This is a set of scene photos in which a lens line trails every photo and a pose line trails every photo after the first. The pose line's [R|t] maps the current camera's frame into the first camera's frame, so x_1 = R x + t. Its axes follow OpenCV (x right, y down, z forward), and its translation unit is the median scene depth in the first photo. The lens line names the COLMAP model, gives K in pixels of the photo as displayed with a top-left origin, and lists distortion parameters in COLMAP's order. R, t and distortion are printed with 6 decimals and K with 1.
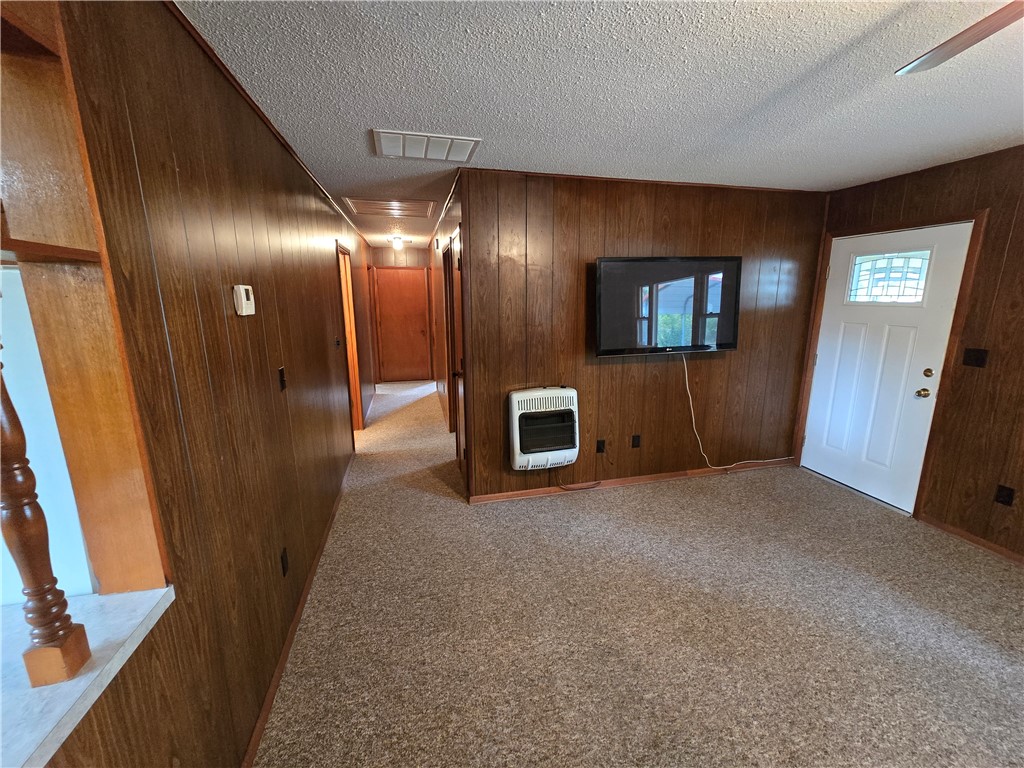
lens RADIAL K [[410.1, 0, 514.8], [0, 410.1, 380.0], [0, 0, 1]] dist [-0.000275, -0.000050]
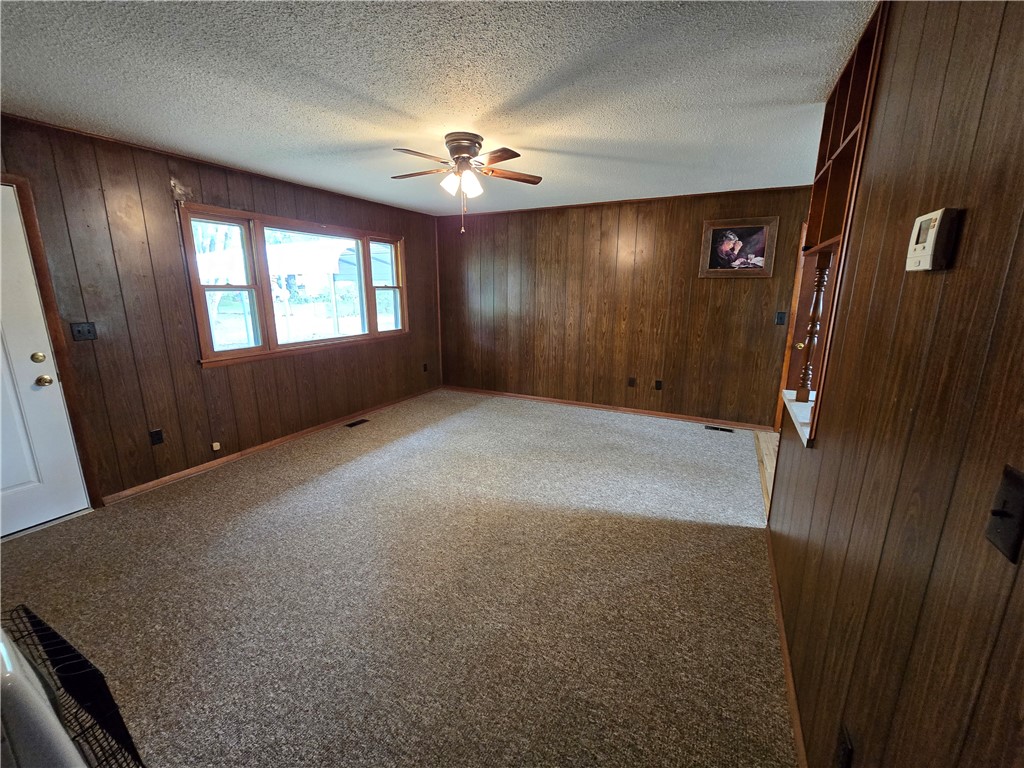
lens RADIAL K [[410.1, 0, 514.8], [0, 410.1, 380.0], [0, 0, 1]] dist [-0.000275, -0.000050]
pose [[-0.750275, -0.144144, 0.645221, -0.403278], [0.129528, 0.924980, 0.357260, -0.189602], [-0.648313, 0.351617, -0.675318, 1.145858]]
